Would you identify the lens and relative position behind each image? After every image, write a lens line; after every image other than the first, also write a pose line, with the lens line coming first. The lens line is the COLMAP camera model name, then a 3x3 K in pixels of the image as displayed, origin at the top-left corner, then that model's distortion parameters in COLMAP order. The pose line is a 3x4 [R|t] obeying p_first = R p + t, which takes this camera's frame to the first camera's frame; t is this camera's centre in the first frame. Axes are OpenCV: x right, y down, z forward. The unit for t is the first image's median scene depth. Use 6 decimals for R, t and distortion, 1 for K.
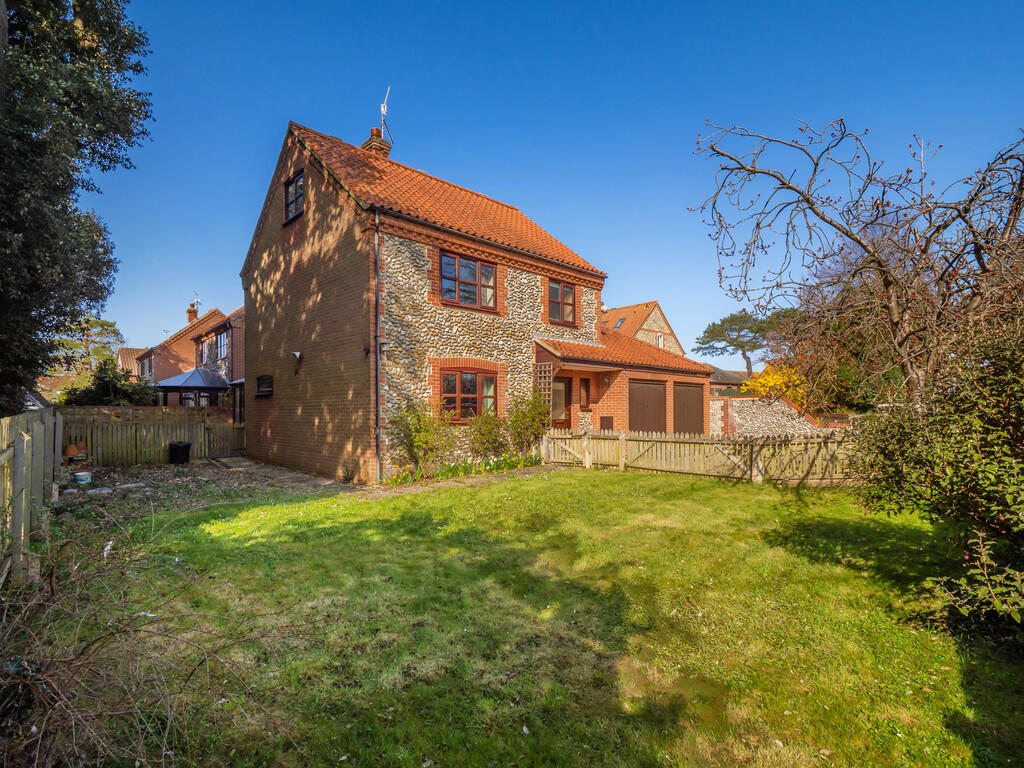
lens RADIAL K [[524.7, 0, 512.0], [0, 524.7, 384.0], [0, 0, 1]] dist [-0.000348, -0.000012]
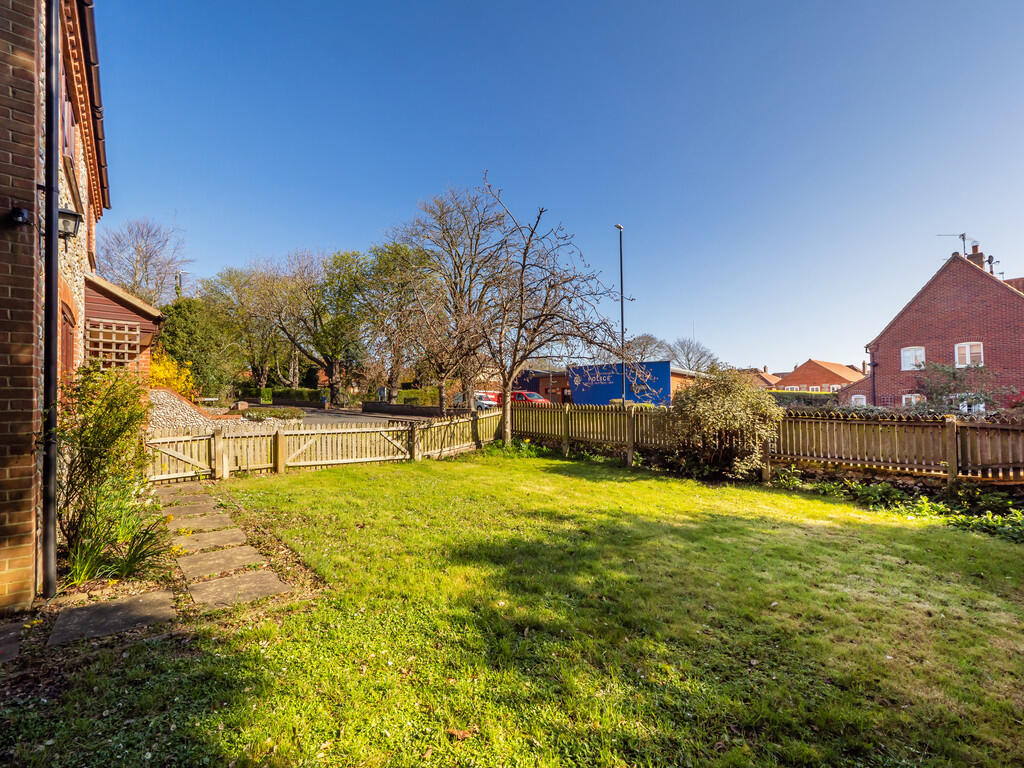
lens RADIAL K [[430.4, 0, 512.9], [0, 430.4, 397.1], [0, 0, 1]] dist [0.000560, -0.000008]
pose [[0.098255, 0.020020, 0.994960, -0.508193], [-0.054234, 0.998420, -0.014734, 0.039410], [-0.993682, -0.052513, 0.099185, 0.650041]]
